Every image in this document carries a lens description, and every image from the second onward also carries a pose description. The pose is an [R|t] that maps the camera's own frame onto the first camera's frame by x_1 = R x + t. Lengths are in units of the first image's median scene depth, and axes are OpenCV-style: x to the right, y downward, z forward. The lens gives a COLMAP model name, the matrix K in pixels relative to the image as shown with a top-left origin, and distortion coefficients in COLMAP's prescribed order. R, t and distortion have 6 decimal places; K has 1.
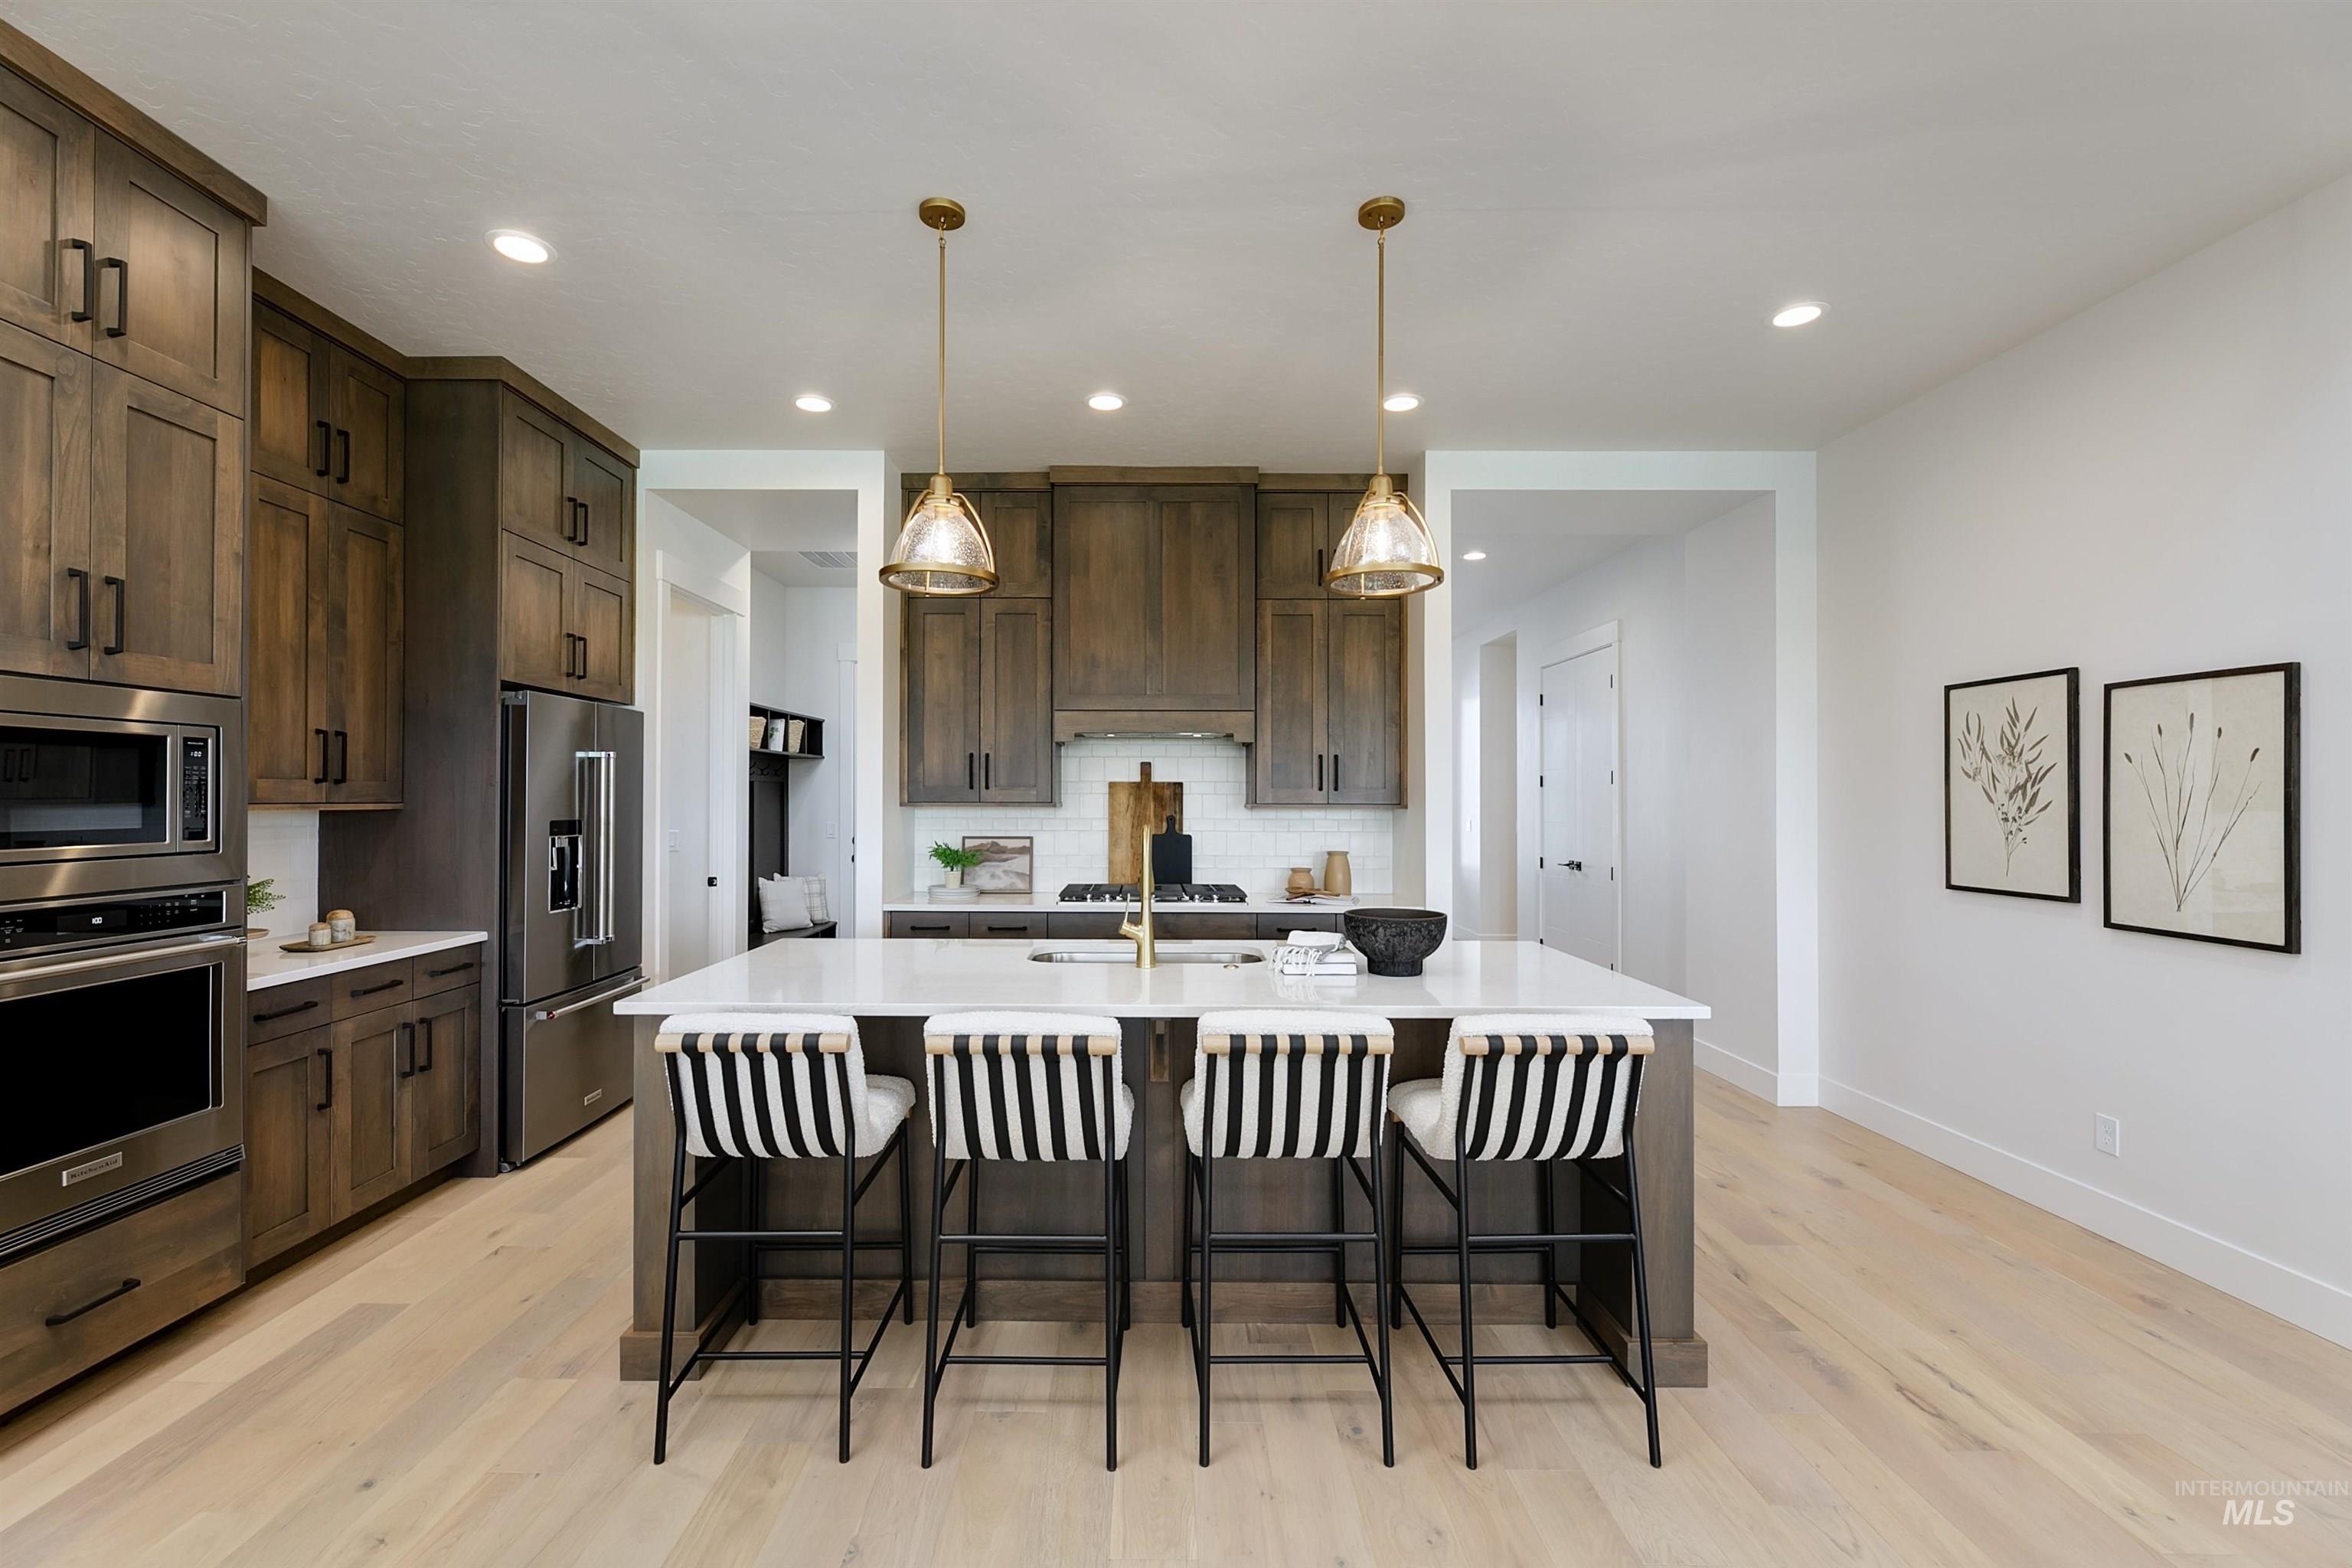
lens RADIAL K [[1000.0, 0, 1144.4], [0, 1000.0, 791.7], [0, 0, 1]] dist [0.000748, 0.000069]
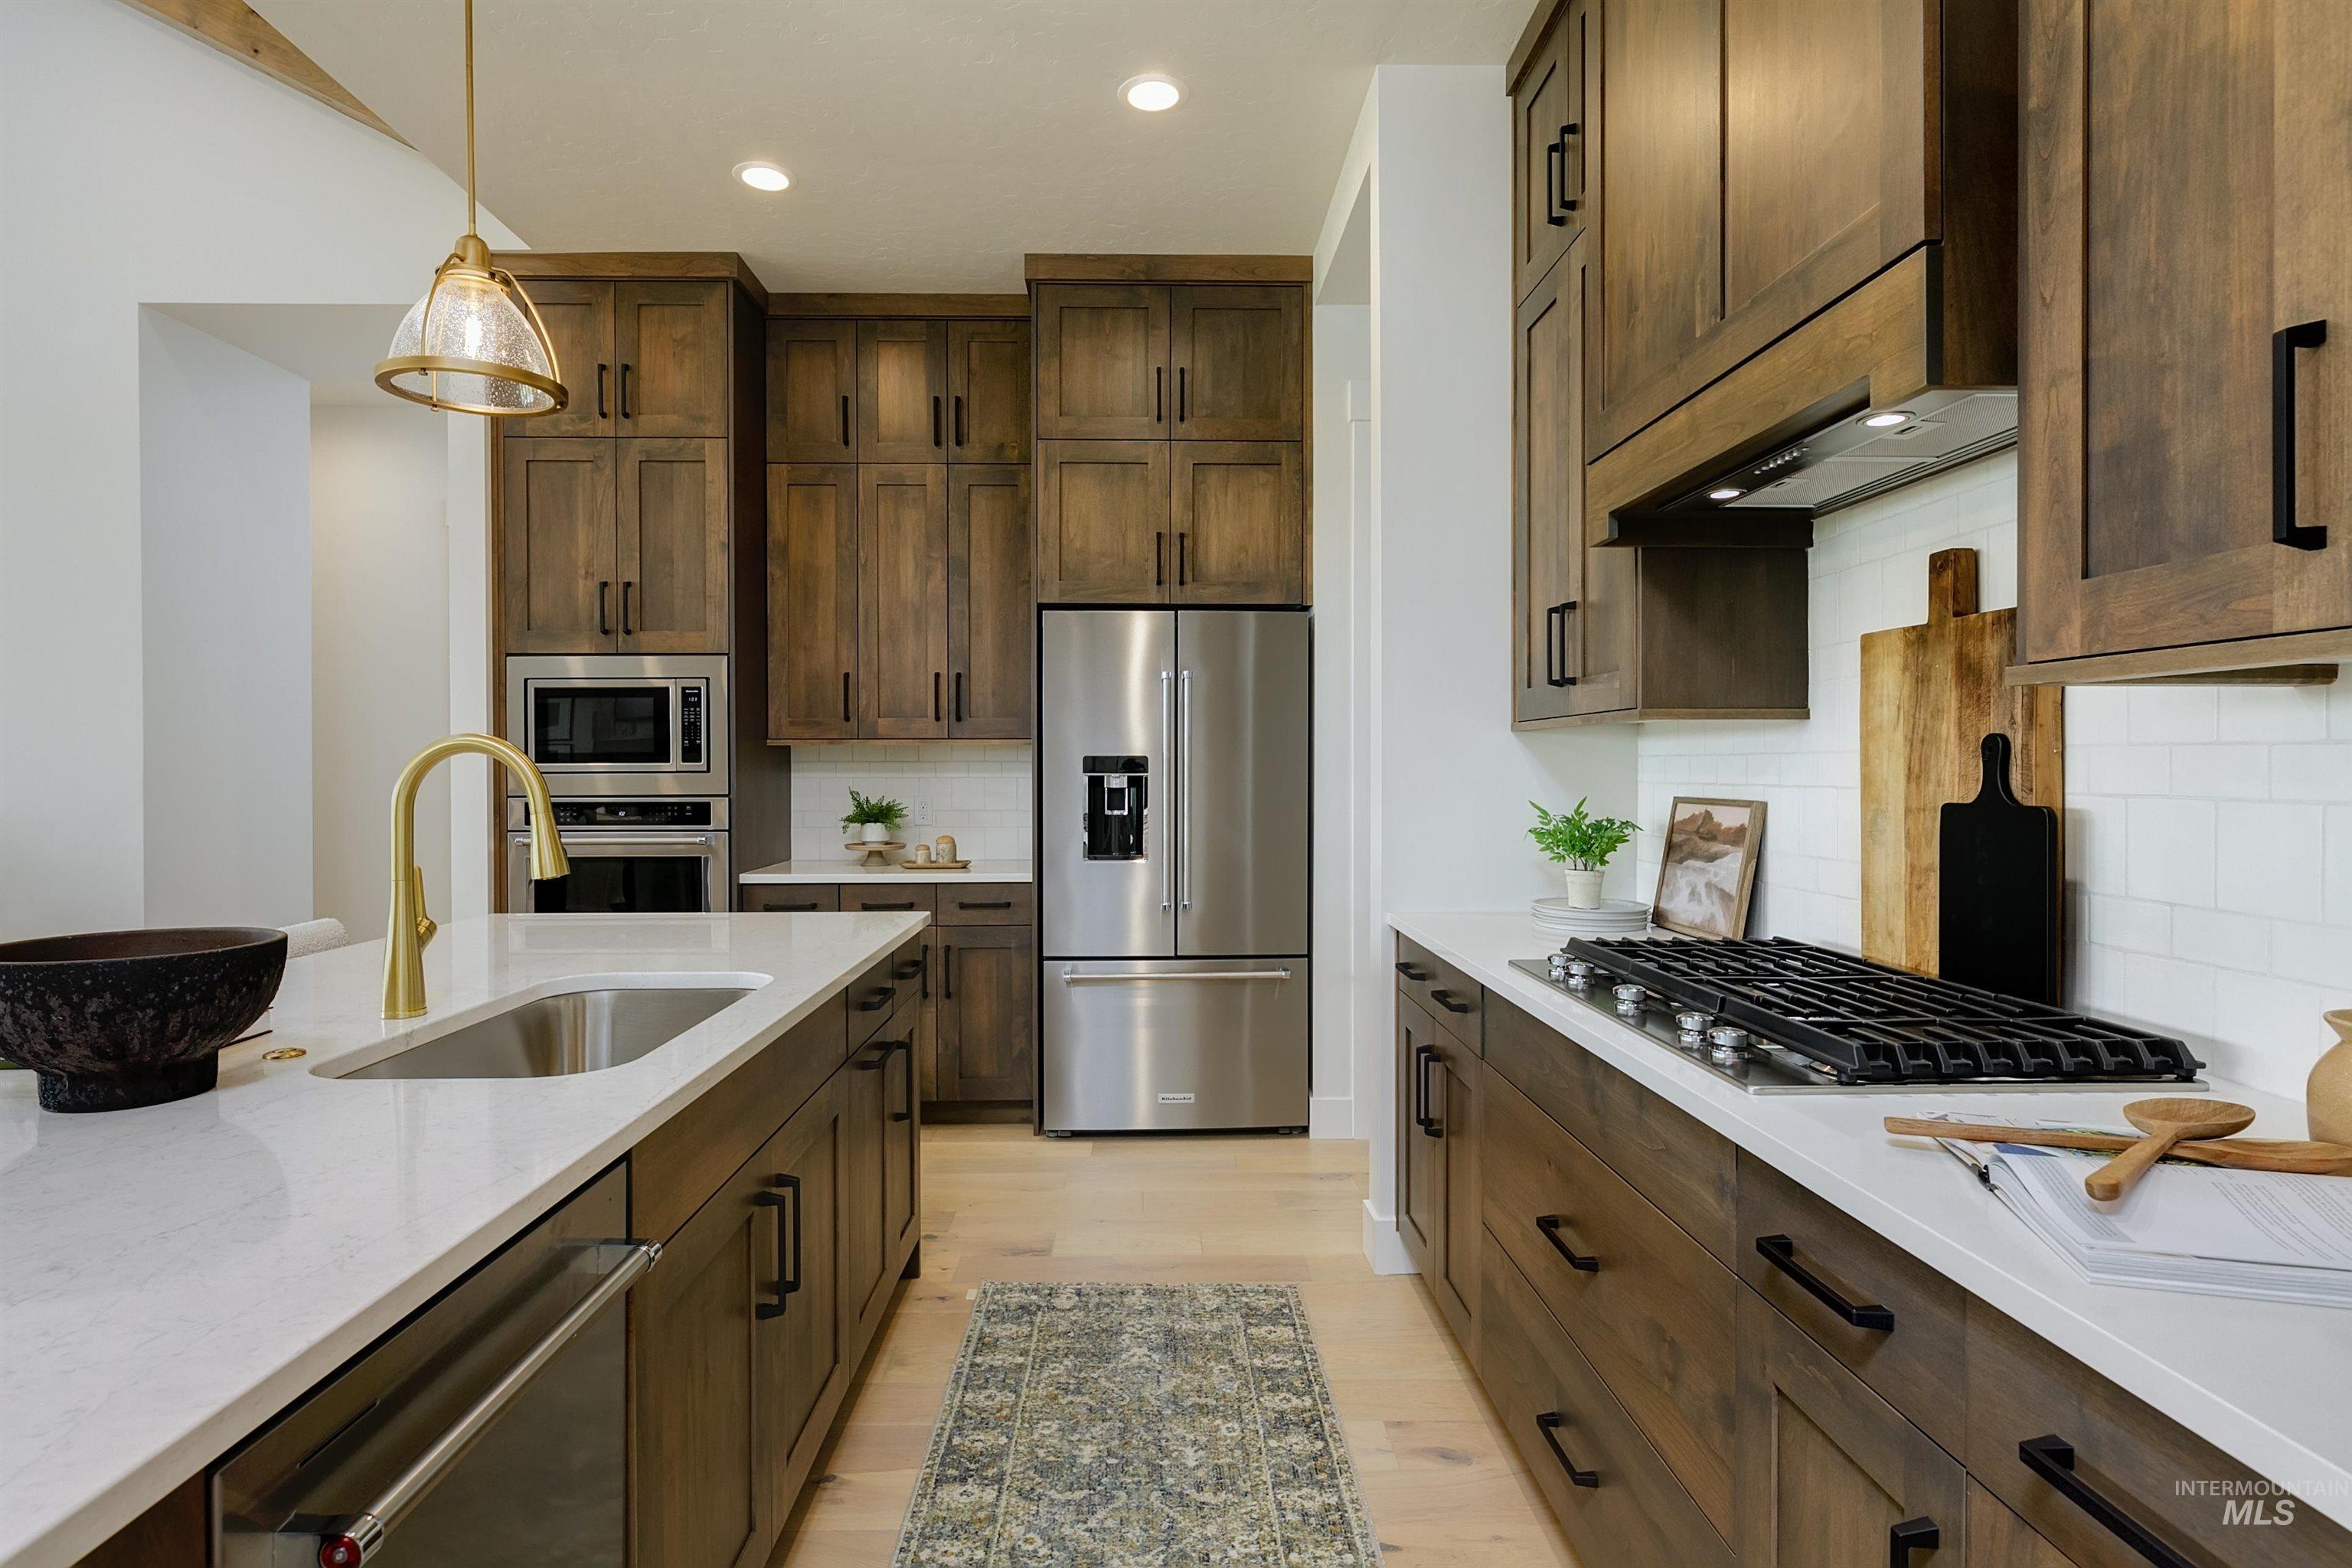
lens RADIAL K [[1226.6, 0, 1160.7], [0, 1226.6, 778.0], [0, 0, 1]] dist [0.000362, 0.000241]
pose [[0.024262, 0.005281, -0.999692, 0.398019], [0.008977, 0.999945, 0.005500, 0.035883], [0.999665, -0.009108, 0.024213, 0.871735]]
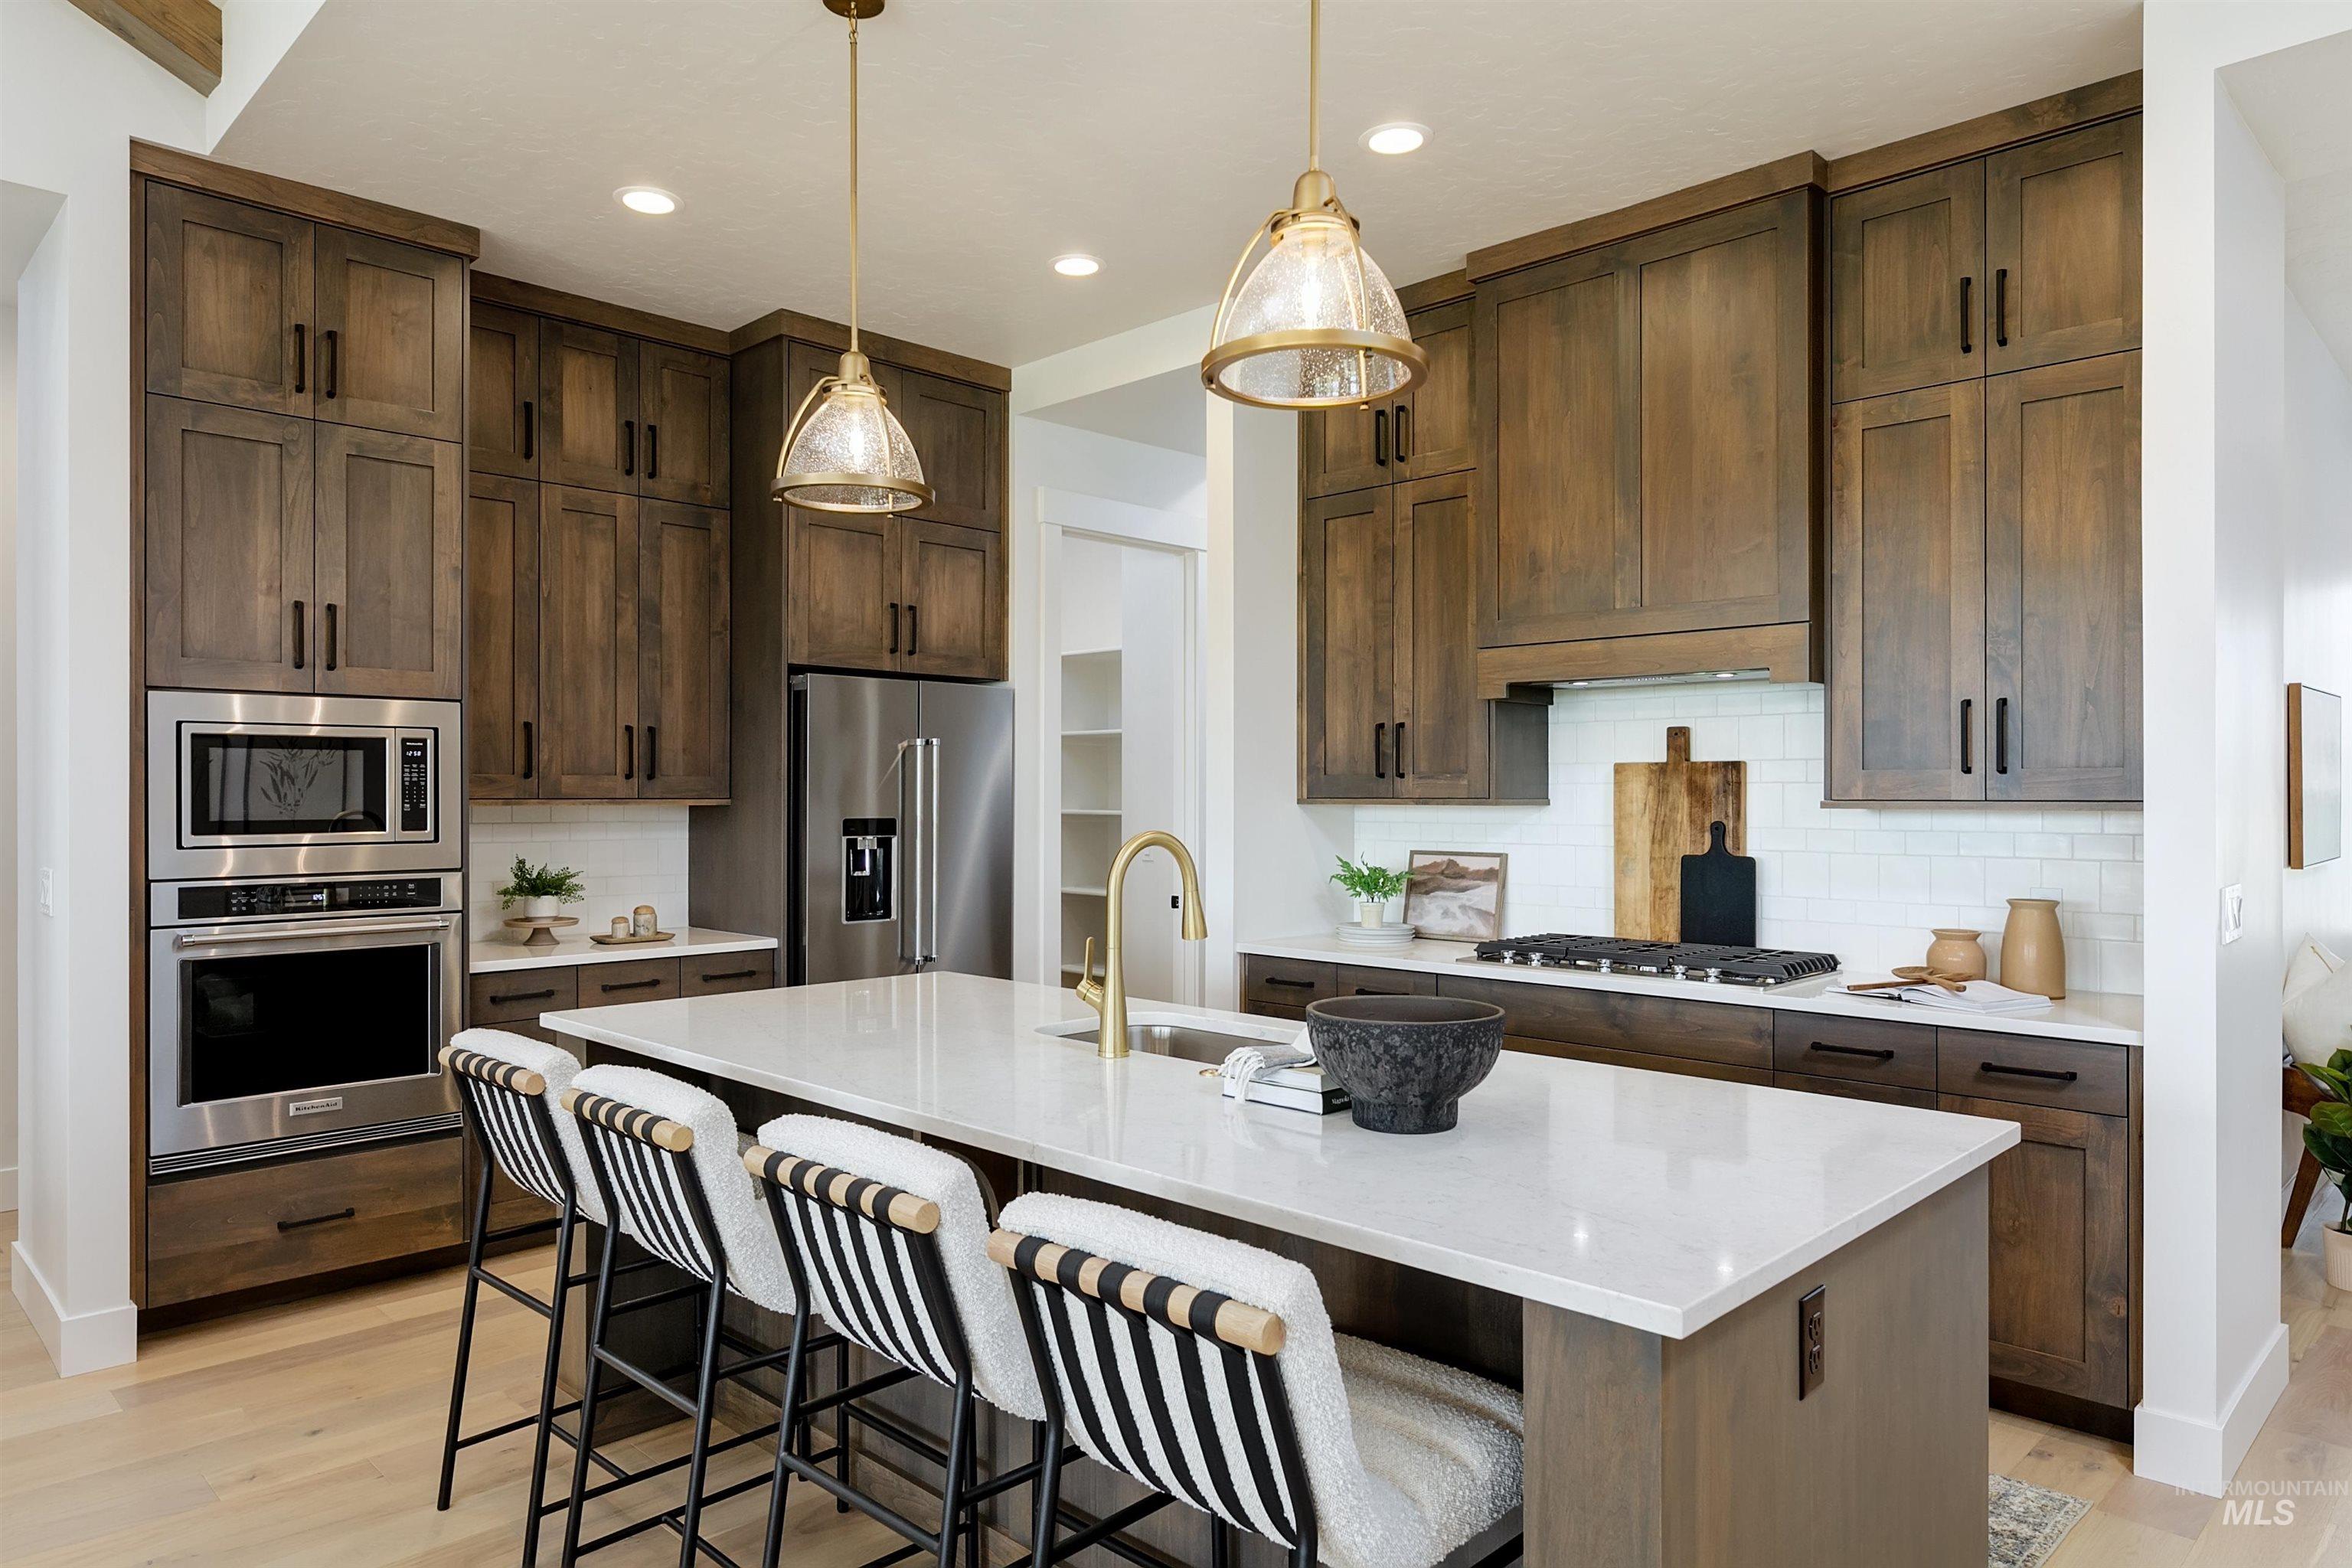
lens RADIAL K [[1464.3, 0, 1159.2], [0, 1464.3, 792.2], [0, 0, 1]] dist [0.000178, -0.000669]
pose [[0.709813, -0.004249, -0.704377, 0.430000], [0.006826, 0.999976, 0.000847, 0.005283], [0.704357, -0.005409, 0.709825, 0.233786]]
